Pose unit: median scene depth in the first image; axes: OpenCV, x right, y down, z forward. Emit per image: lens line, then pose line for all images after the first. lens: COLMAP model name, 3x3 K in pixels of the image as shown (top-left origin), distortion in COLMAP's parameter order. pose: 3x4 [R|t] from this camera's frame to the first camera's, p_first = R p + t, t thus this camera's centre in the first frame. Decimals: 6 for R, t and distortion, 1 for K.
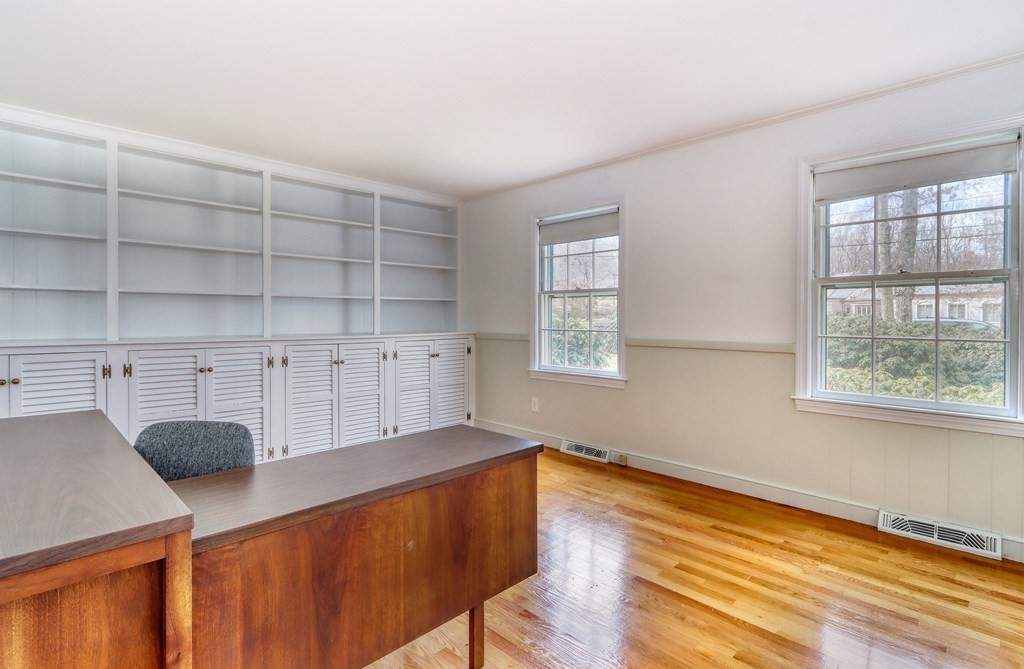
lens RADIAL K [[496.4, 0, 510.7], [0, 496.4, 322.3], [0, 0, 1]] dist [-0.001000, -0.000788]
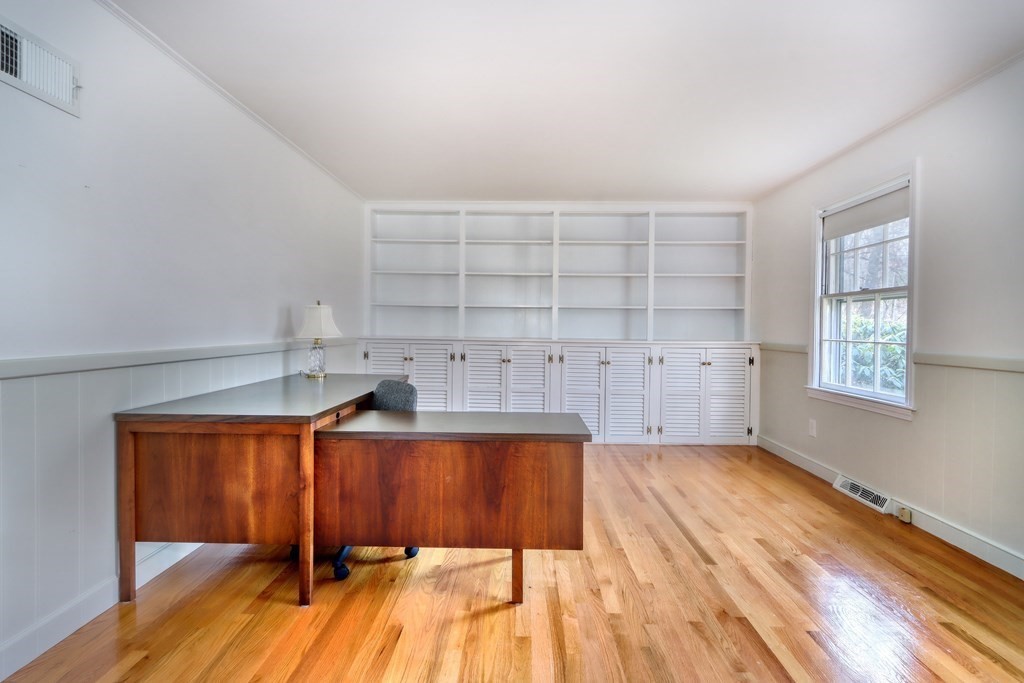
lens RADIAL K [[470.2, 0, 513.2], [0, 470.2, 333.8], [0, 0, 1]] dist [0.005081, 0.000307]
pose [[0.695502, 0.017081, -0.718321, 0.316996], [-0.018064, 0.999817, 0.006285, 0.009393], [0.718297, 0.008604, 0.695684, 0.072345]]
